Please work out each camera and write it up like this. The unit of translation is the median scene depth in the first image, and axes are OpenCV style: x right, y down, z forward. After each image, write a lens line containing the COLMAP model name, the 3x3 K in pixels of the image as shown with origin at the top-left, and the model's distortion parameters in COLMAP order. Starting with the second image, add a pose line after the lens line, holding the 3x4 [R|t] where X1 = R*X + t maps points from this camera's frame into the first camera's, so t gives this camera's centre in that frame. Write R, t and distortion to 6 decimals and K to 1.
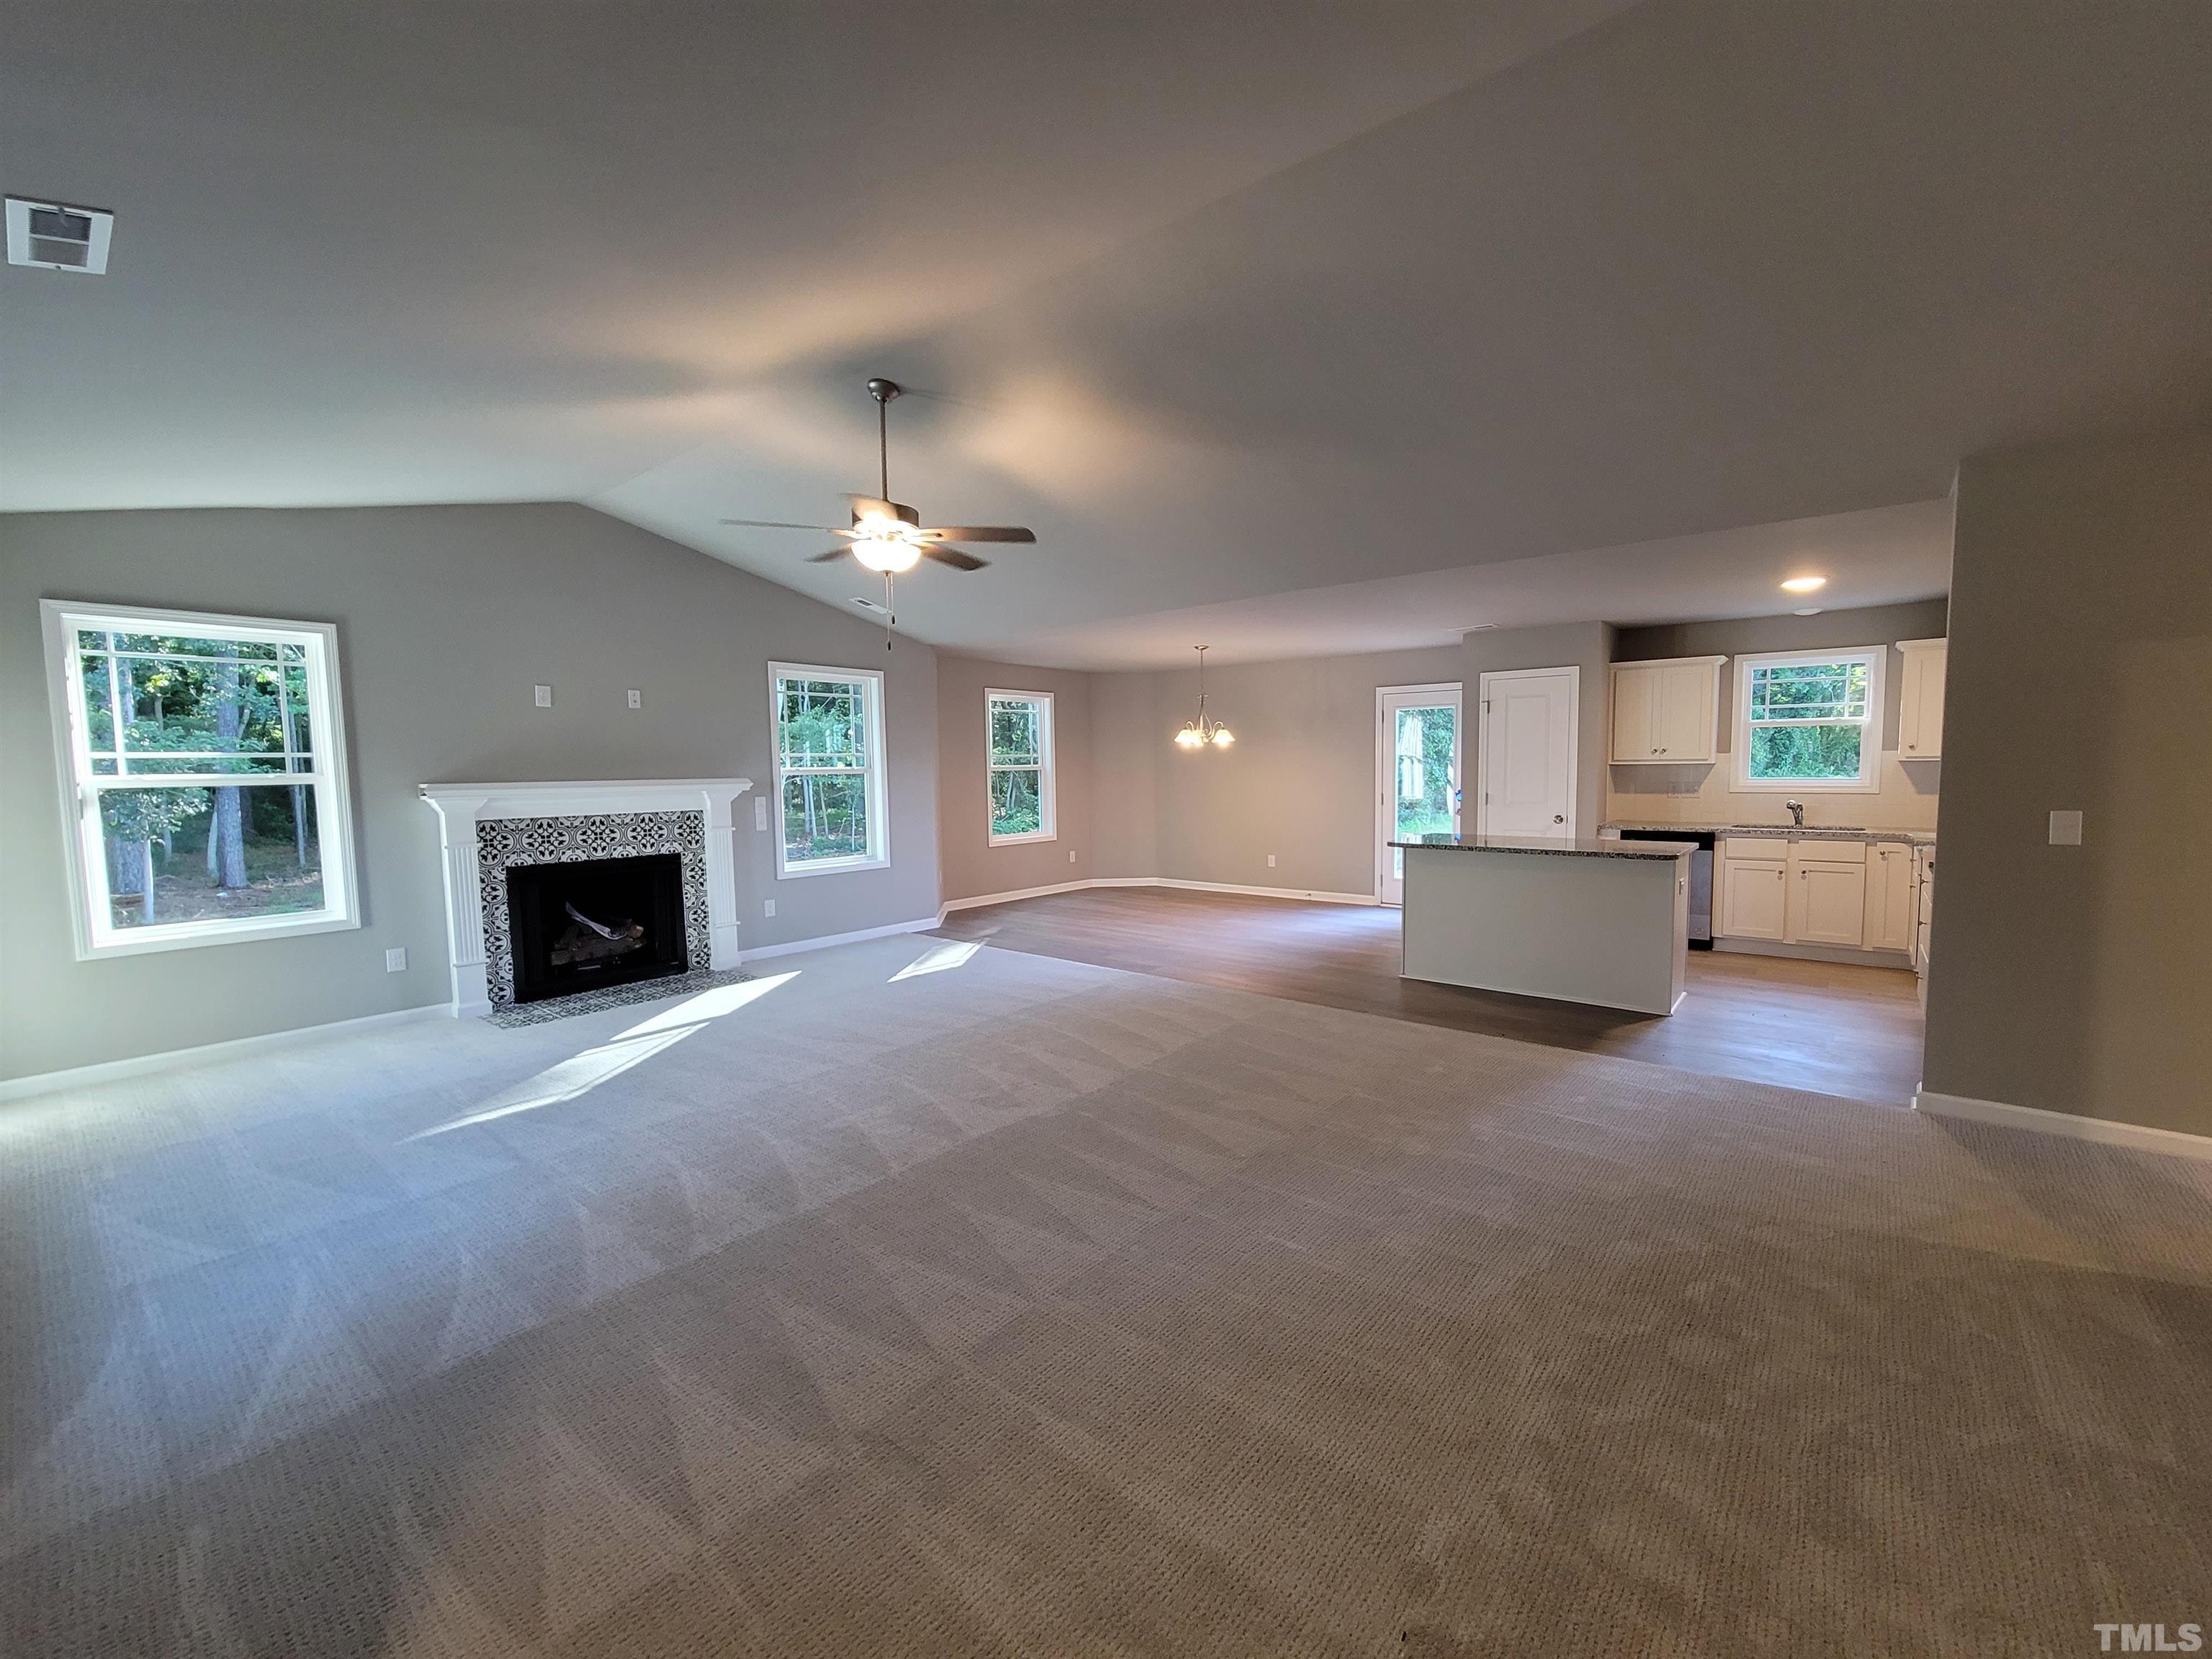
lens RADIAL K [[901.4, 0, 1128.0], [0, 901.4, 830.8], [0, 0, 1]] dist [0.002839, -0.001511]
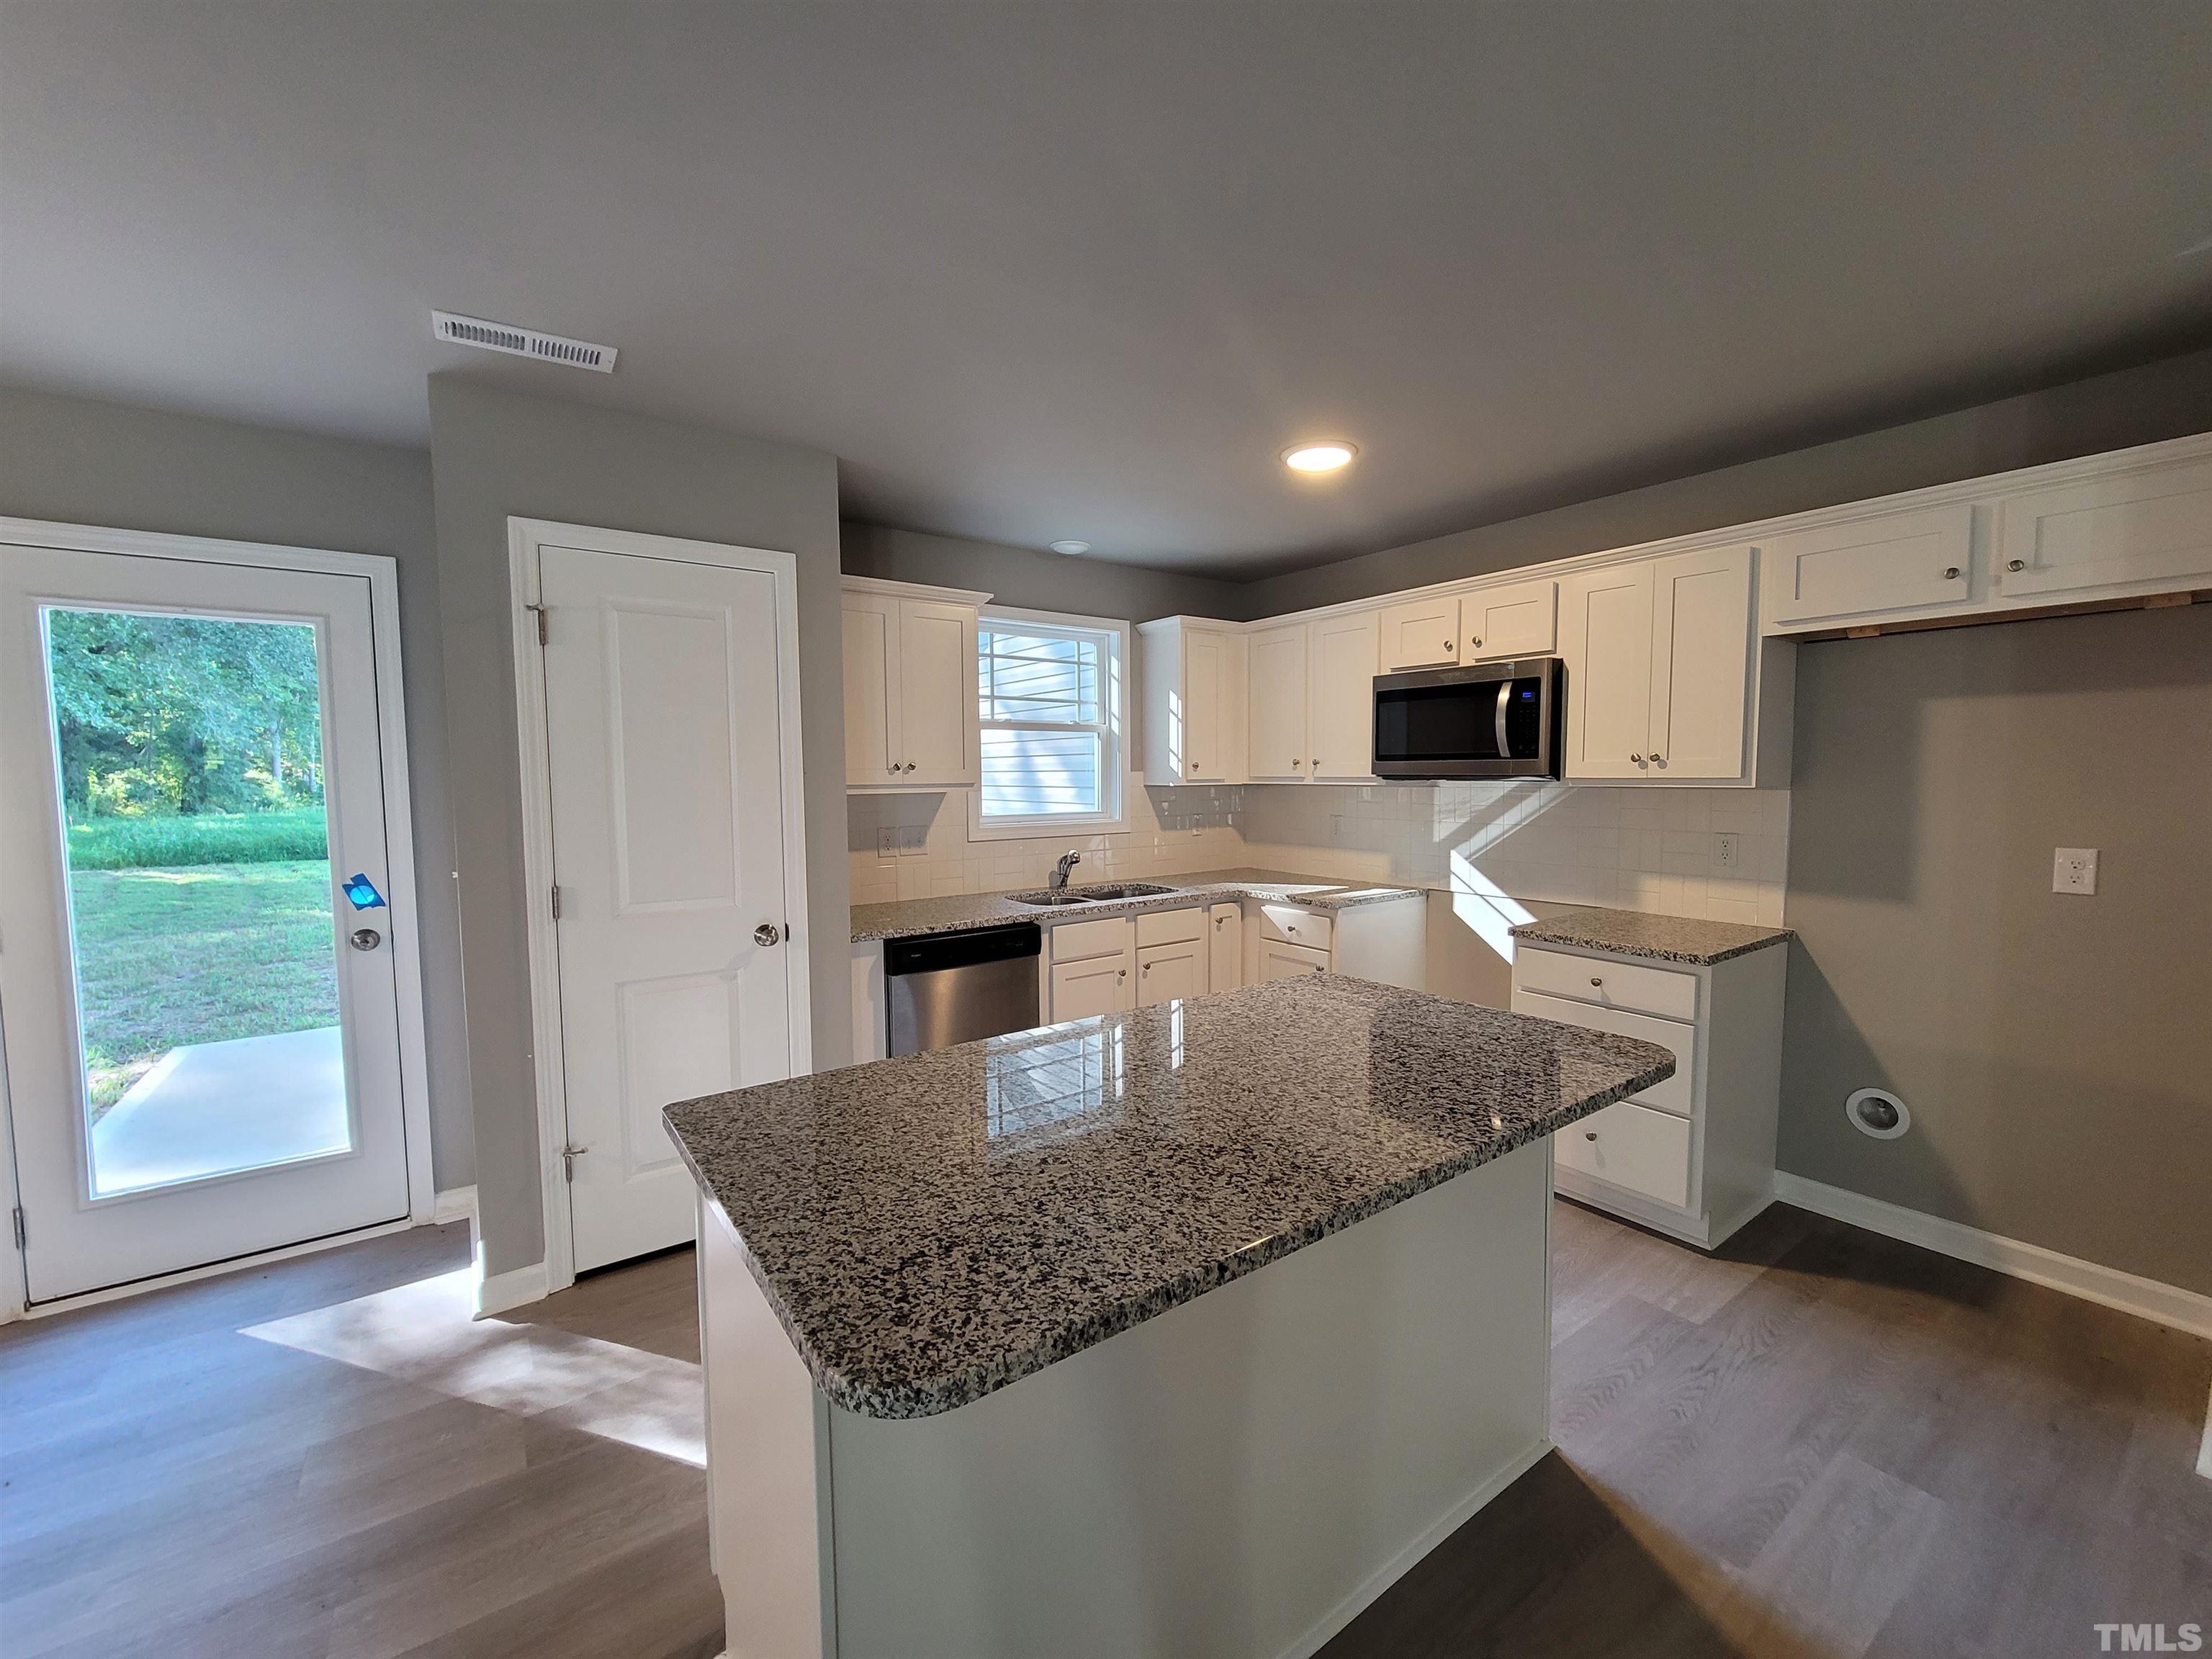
lens RADIAL K [[901.4, 0, 1127.0], [0, 901.4, 833.9], [0, 0, 1]] dist [0.002839, -0.001511]
pose [[0.258129, -0.054328, 0.964582, 0.194426], [0.077338, 0.996376, 0.035422, -0.082675], [-0.963010, 0.065455, 0.261395, 1.043118]]
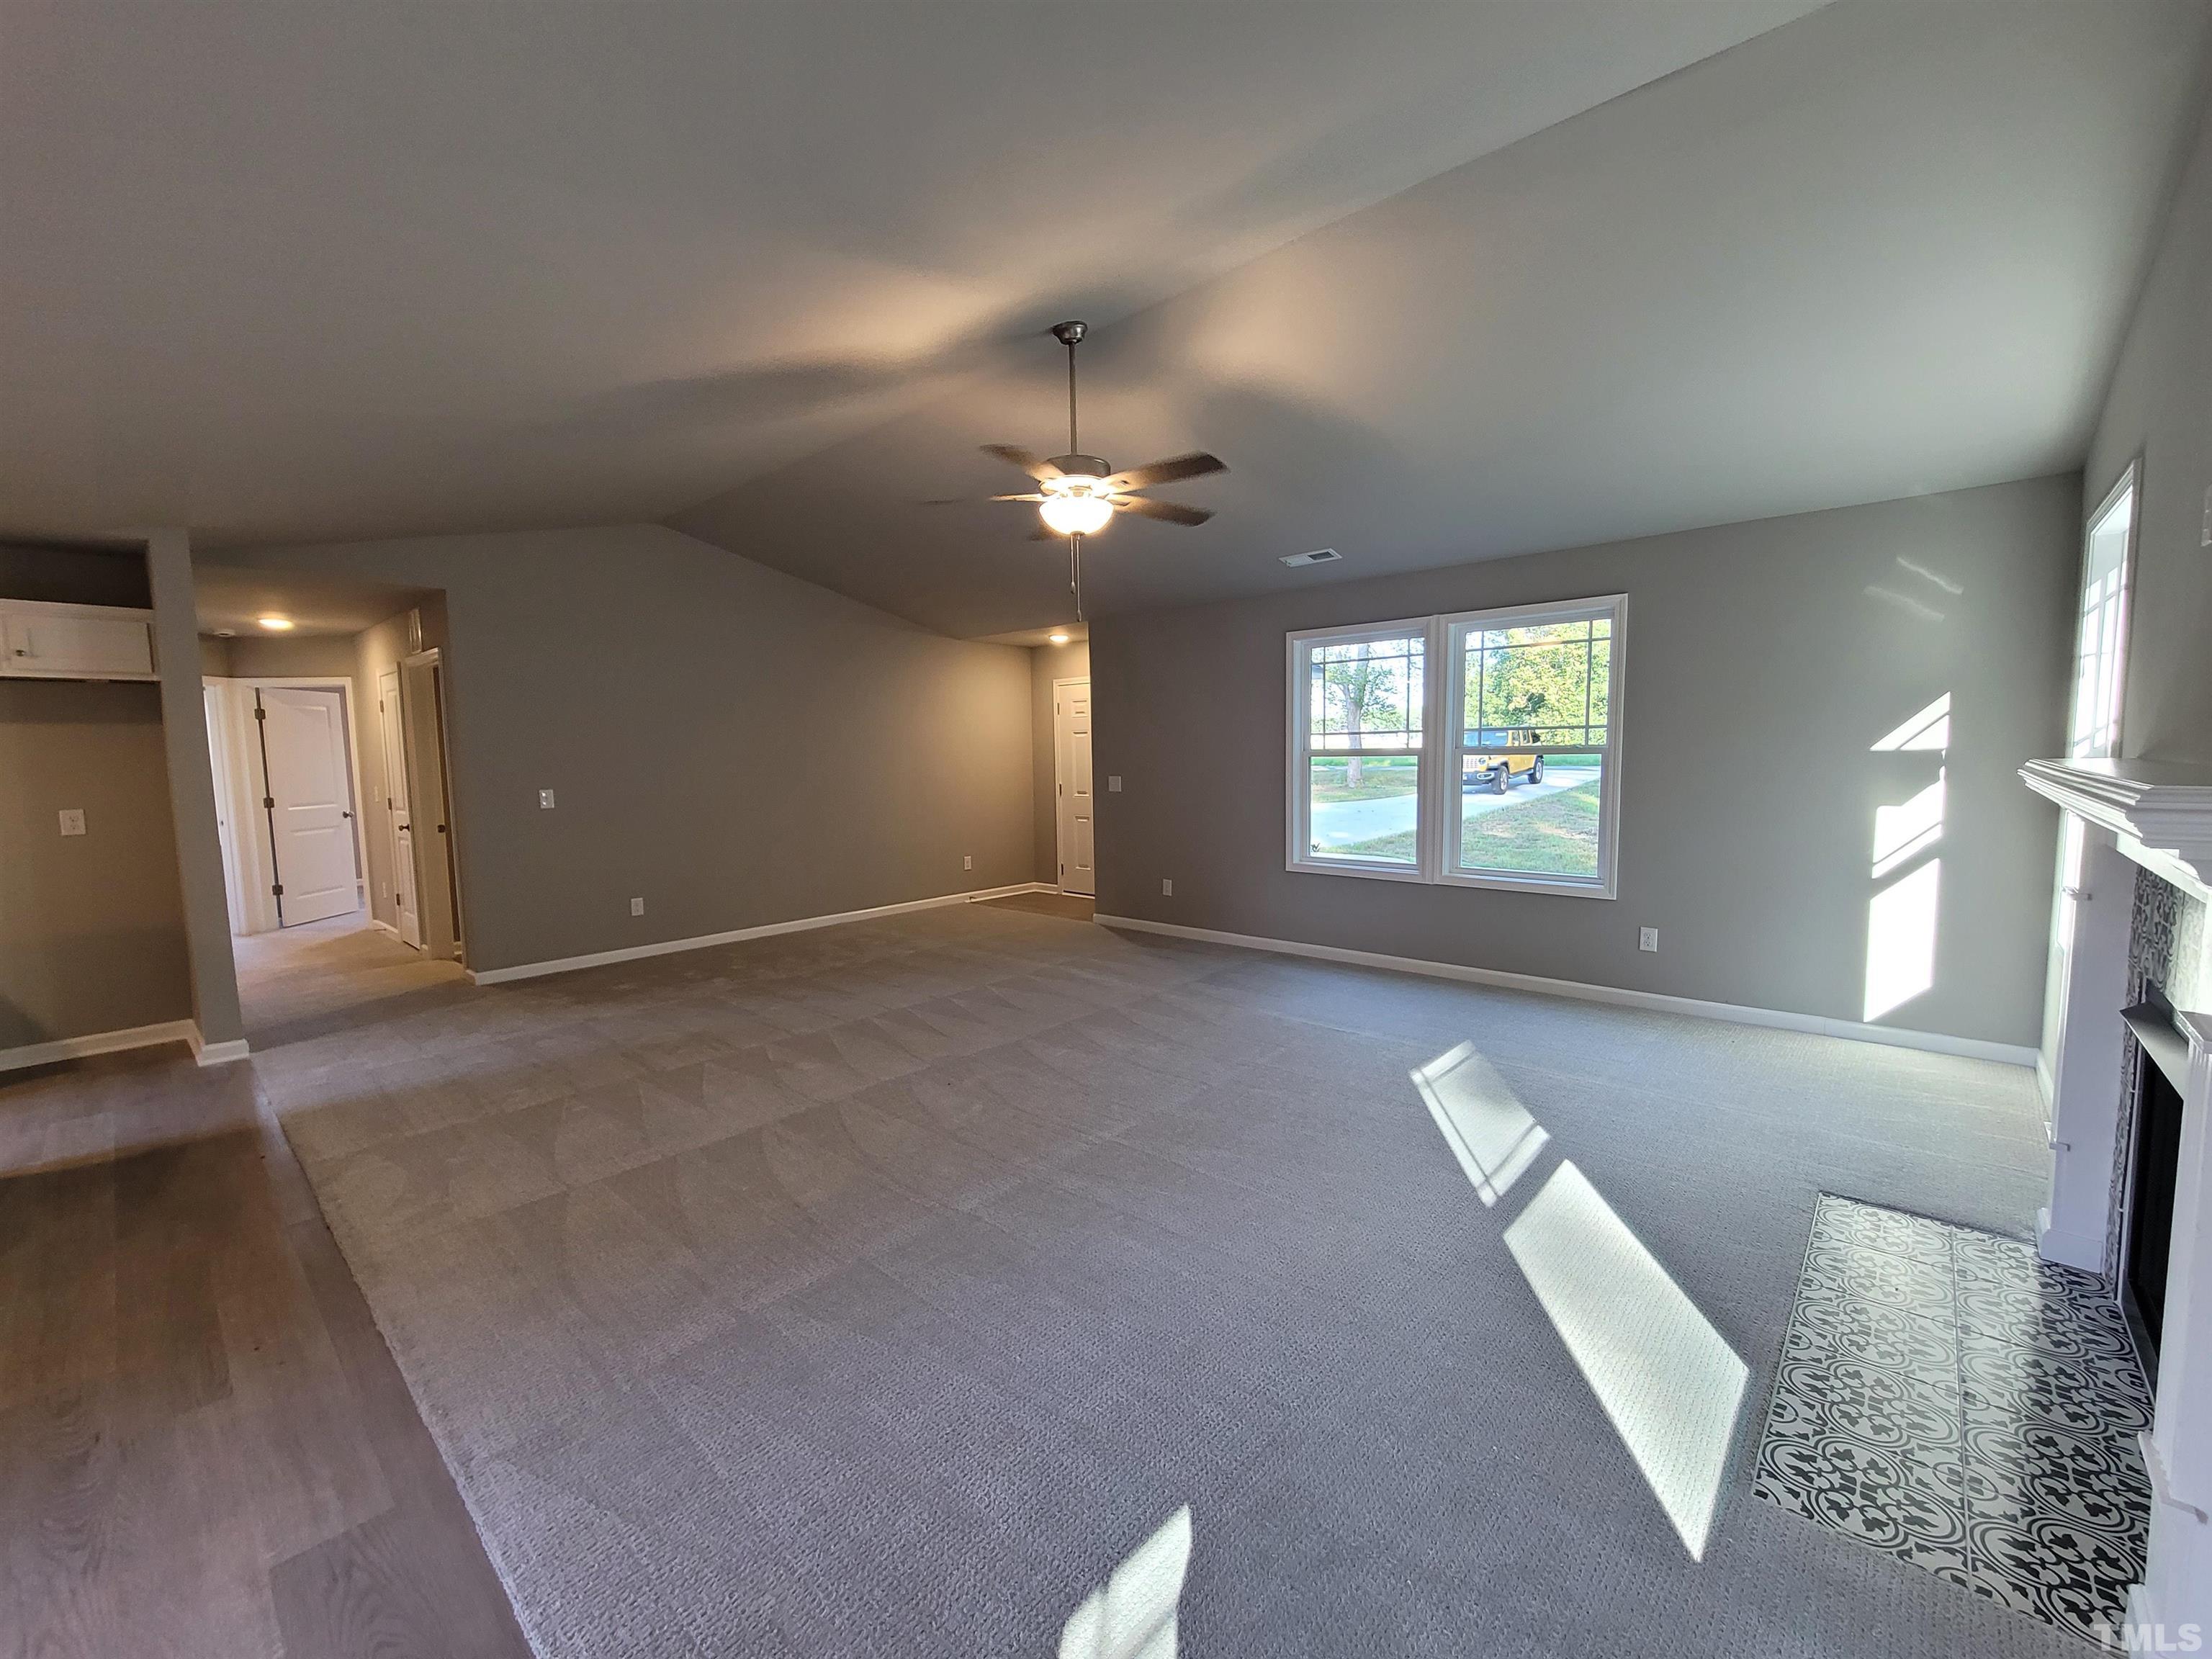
lens RADIAL K [[901.4, 0, 1120.4], [0, 901.4, 833.2], [0, 0, 1]] dist [0.002839, -0.001511]
pose [[-0.998356, 0.023972, 0.052063, -0.267925], [0.032225, 0.985938, 0.163976, -0.106946], [-0.047400, 0.165384, -0.985089, 1.496575]]
